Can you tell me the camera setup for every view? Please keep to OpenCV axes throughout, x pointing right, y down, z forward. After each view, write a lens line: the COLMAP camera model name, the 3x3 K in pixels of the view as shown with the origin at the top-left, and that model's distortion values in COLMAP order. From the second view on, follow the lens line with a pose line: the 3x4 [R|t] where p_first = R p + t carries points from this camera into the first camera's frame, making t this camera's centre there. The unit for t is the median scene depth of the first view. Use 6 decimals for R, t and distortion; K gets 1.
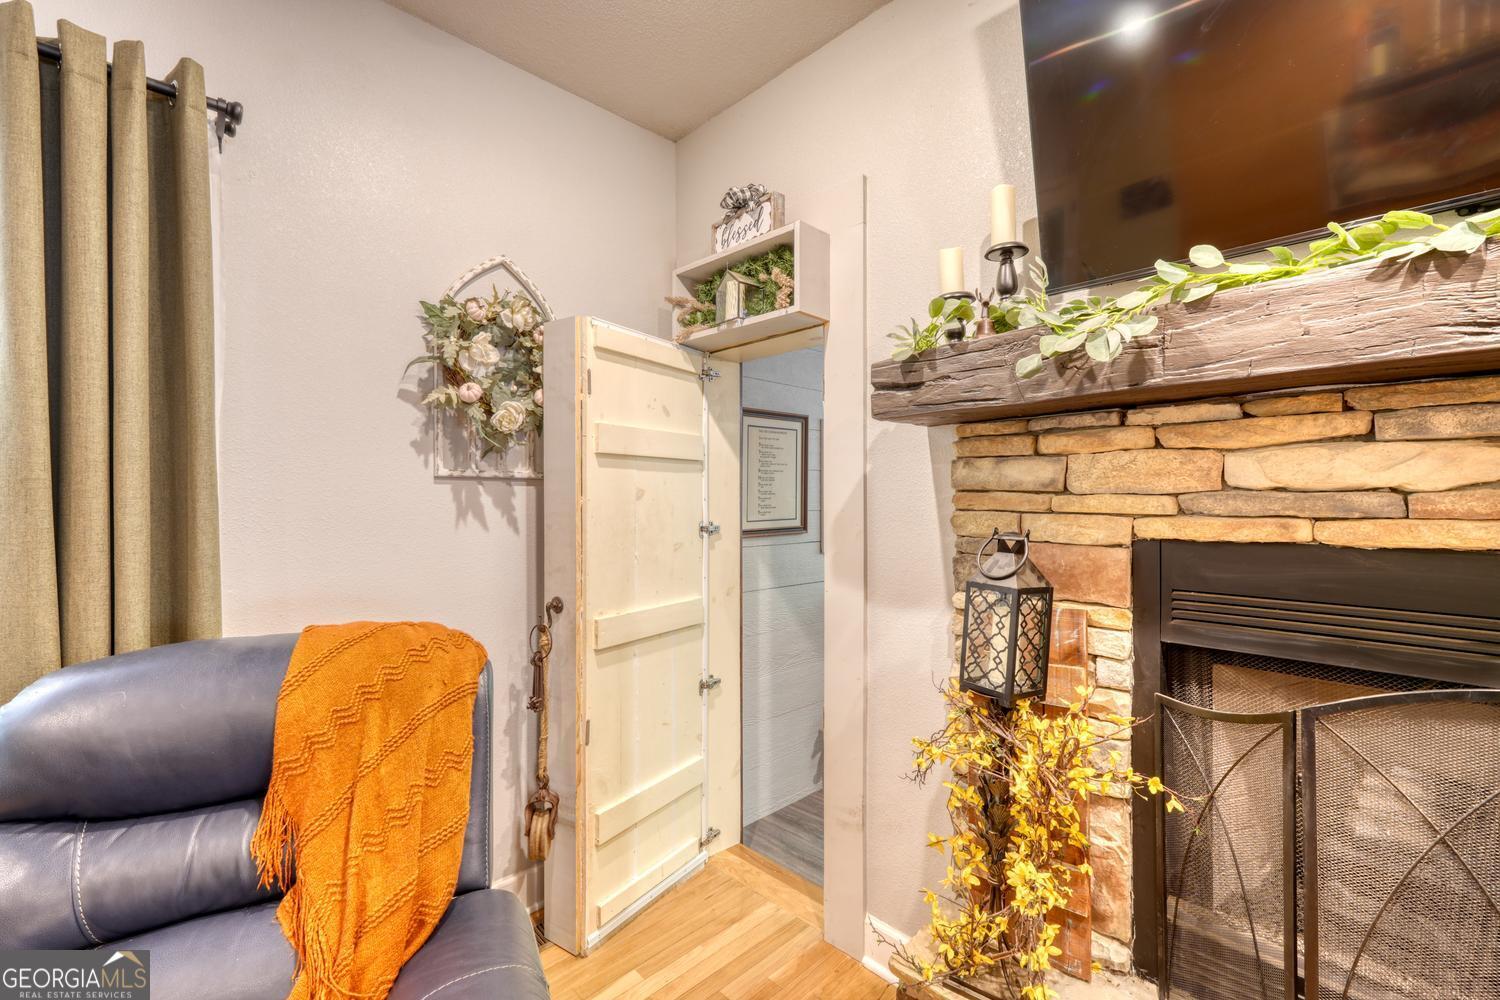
lens RADIAL K [[634.8, 0, 751.1], [0, 634.8, 494.0], [0, 0, 1]] dist [-0.006928, 0.000713]
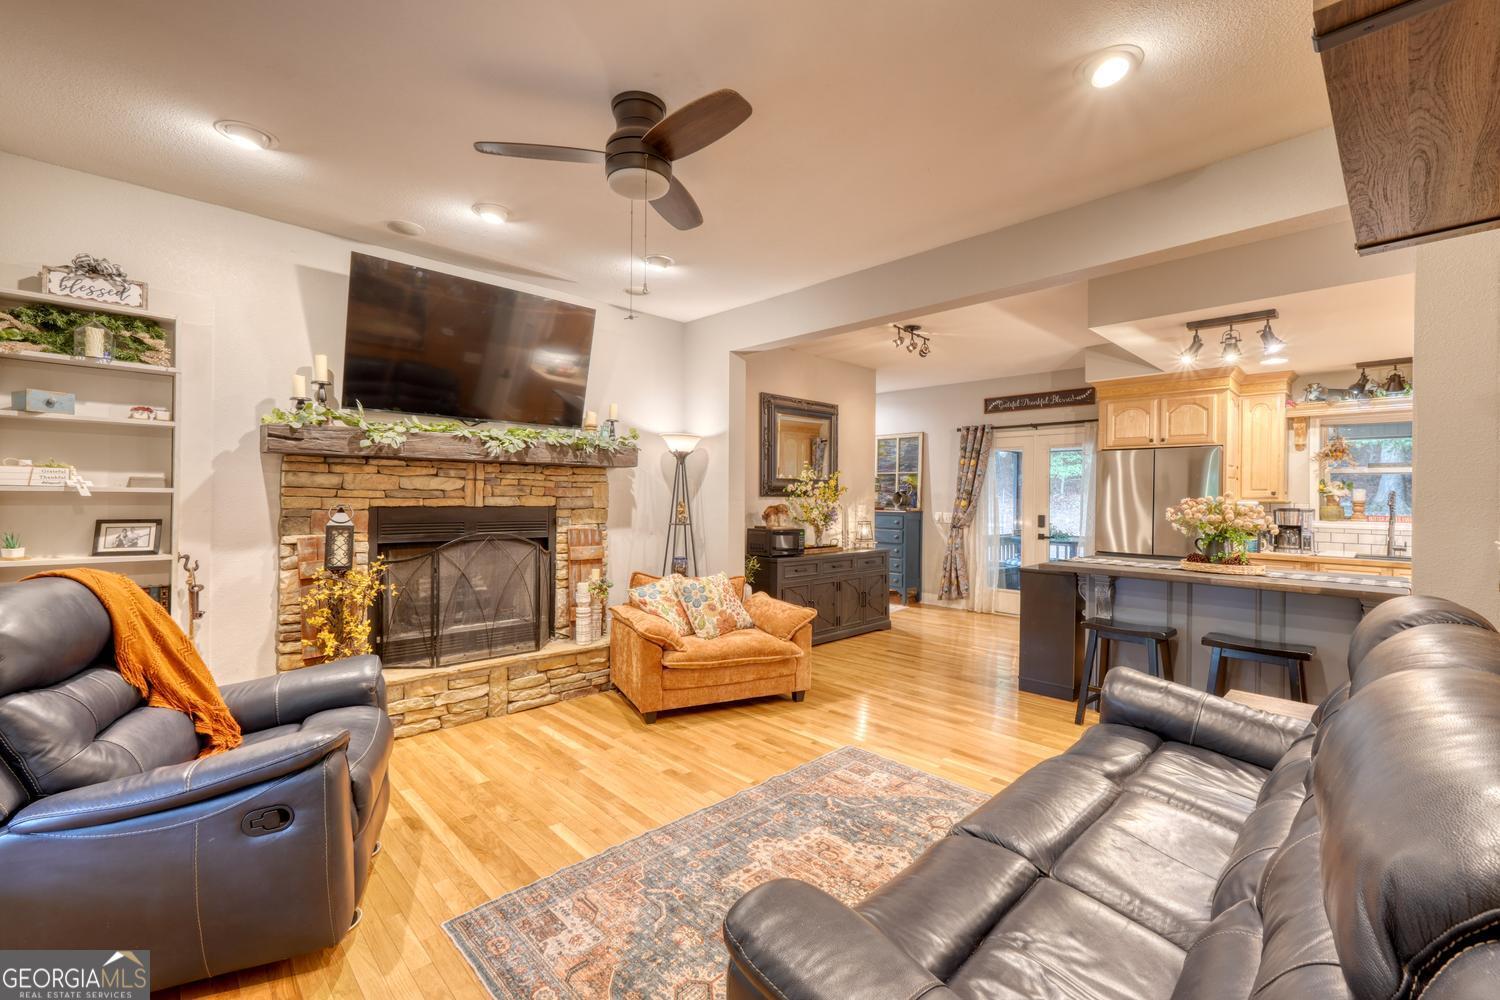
lens RADIAL K [[634.8, 0, 747.4], [0, 634.8, 498.5], [0, 0, 1]] dist [-0.006928, 0.000713]
pose [[0.011168, -0.001015, 0.999937, -1.906454], [-0.019106, 0.999817, 0.001228, 0.001765], [-0.999755, -0.019118, 0.011146, -0.584460]]
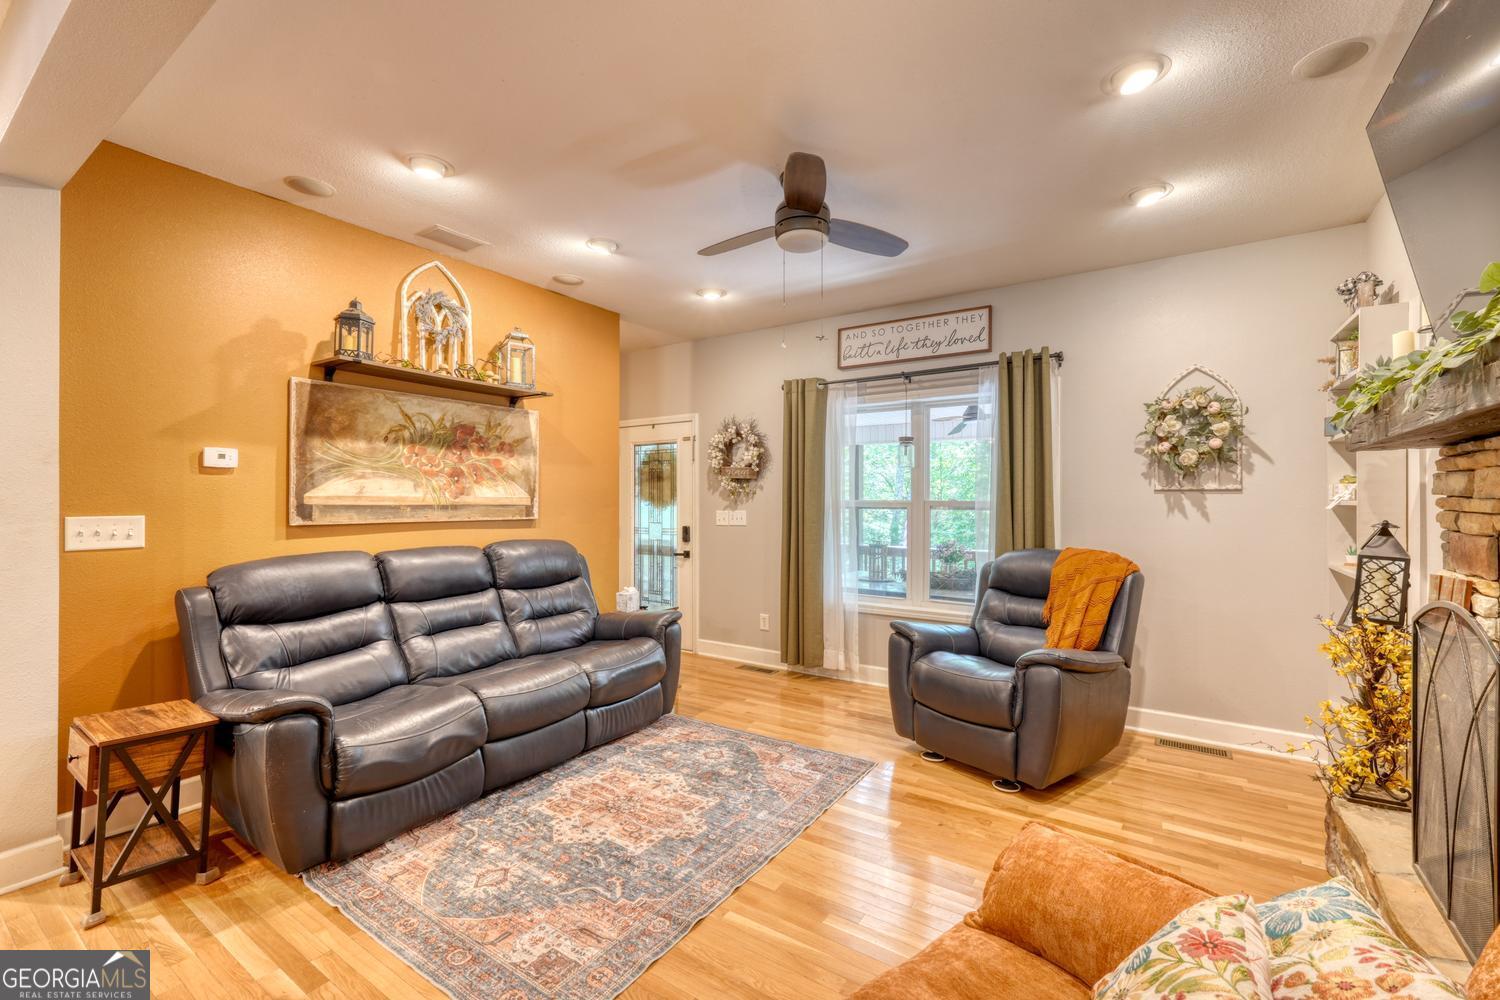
lens RADIAL K [[634.8, 0, 752.8], [0, 634.8, 497.7], [0, 0, 1]] dist [-0.006928, 0.000713]
pose [[0.205961, -0.004737, -0.978549, 1.534579], [0.006785, 0.999971, -0.003413, -0.008057], [0.978537, -0.005937, 0.205987, -0.820013]]
